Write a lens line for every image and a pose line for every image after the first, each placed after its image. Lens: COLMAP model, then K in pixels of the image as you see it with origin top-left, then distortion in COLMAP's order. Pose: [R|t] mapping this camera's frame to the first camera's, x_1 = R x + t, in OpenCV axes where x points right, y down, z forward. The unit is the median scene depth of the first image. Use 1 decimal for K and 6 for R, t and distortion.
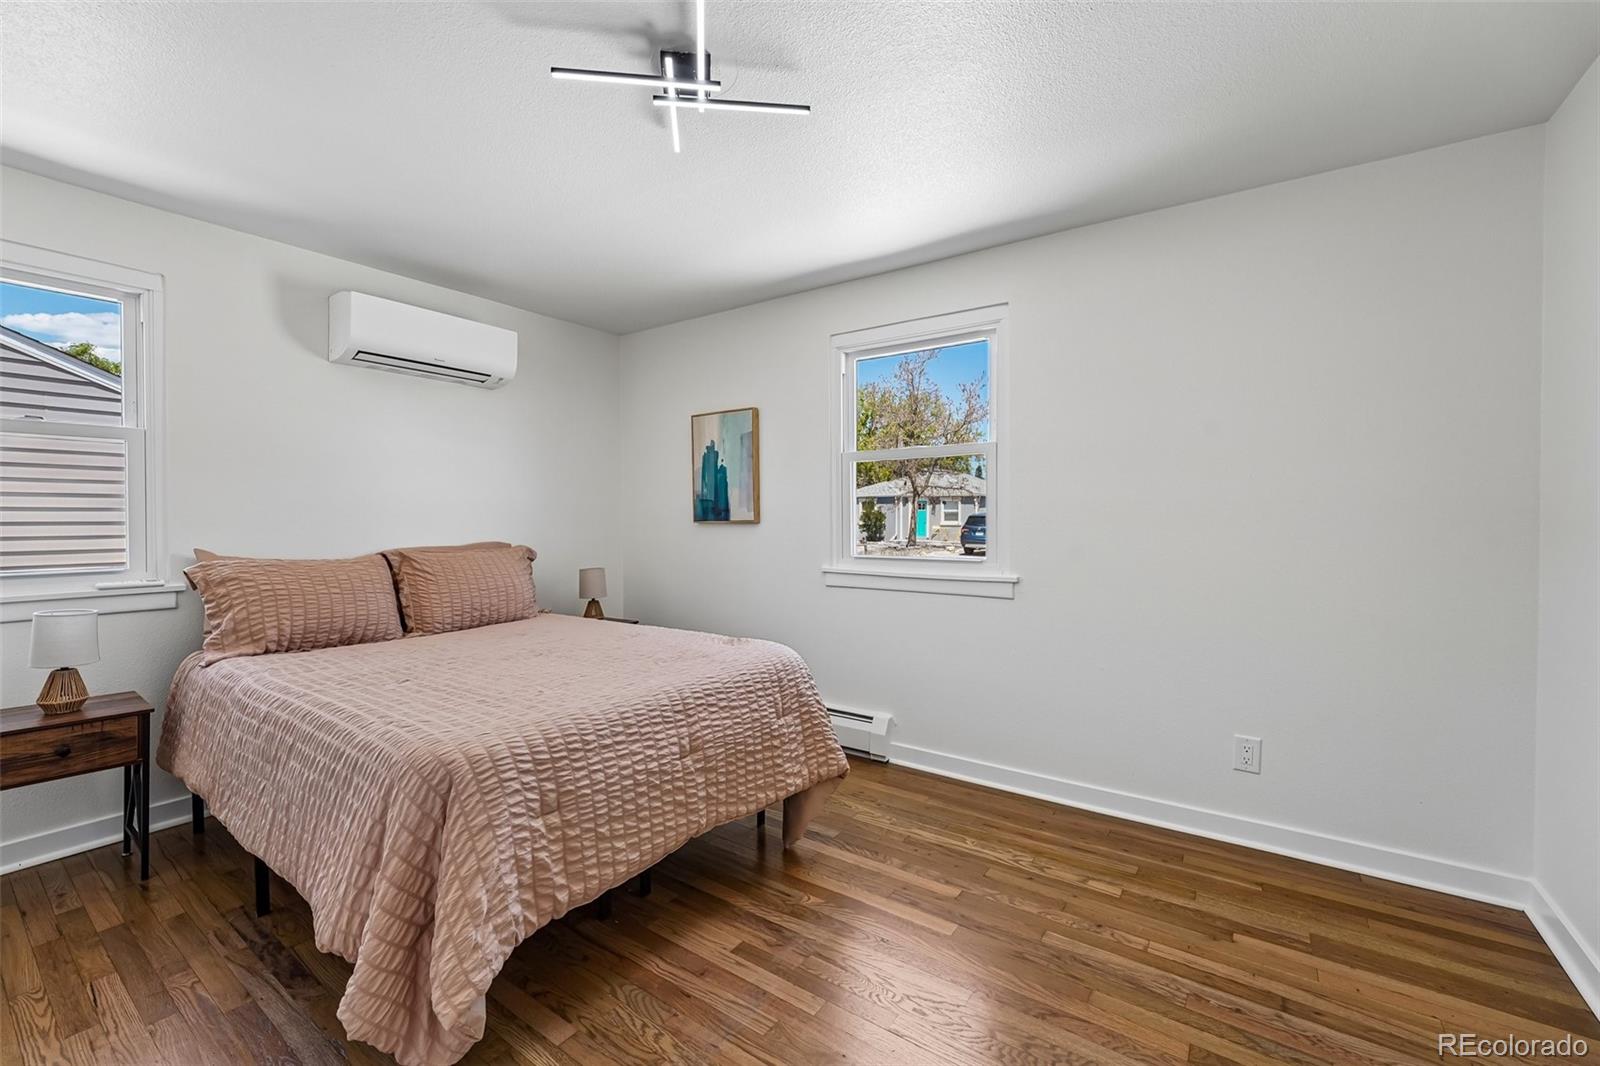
lens RADIAL K [[668.5, 0, 796.6], [0, 668.5, 523.9], [0, 0, 1]] dist [-0.021070, 0.003490]
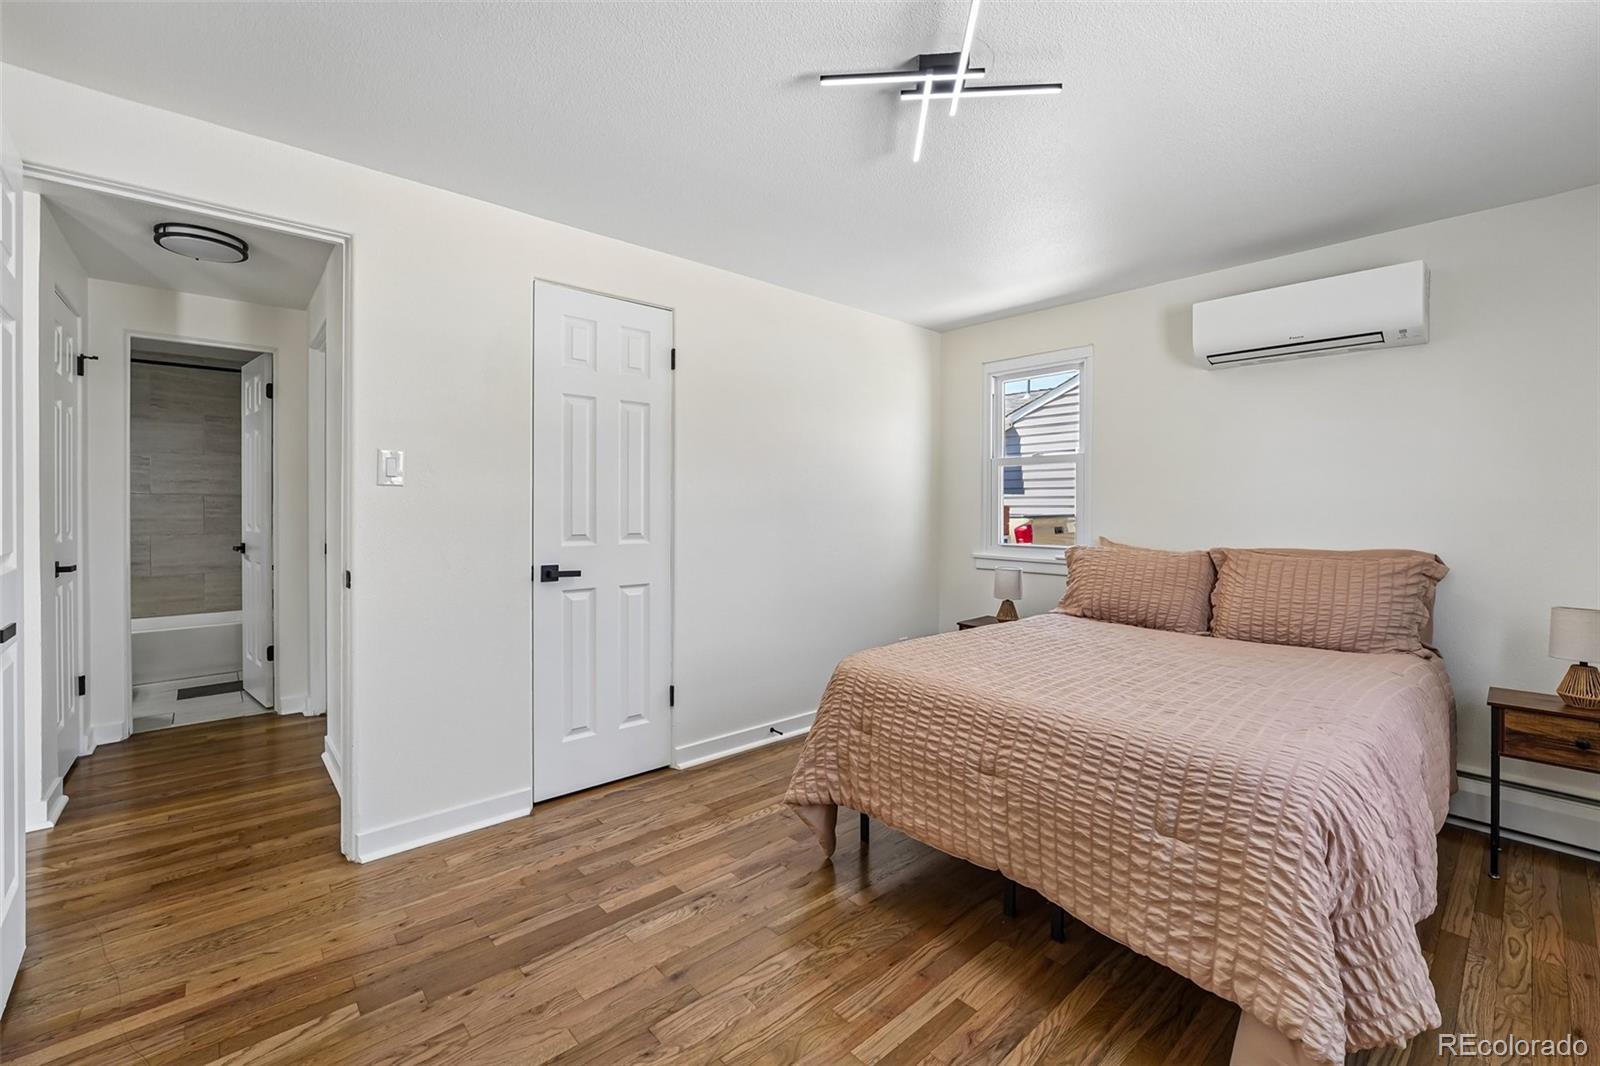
lens RADIAL K [[668.5, 0, 800.7], [0, 668.5, 518.2], [0, 0, 1]] dist [-0.021070, 0.003490]
pose [[-0.233398, 0.009787, -0.972332, 0.512326], [-0.017815, 0.999738, 0.014339, -0.009020], [0.972218, 0.020669, -0.233163, 0.622486]]
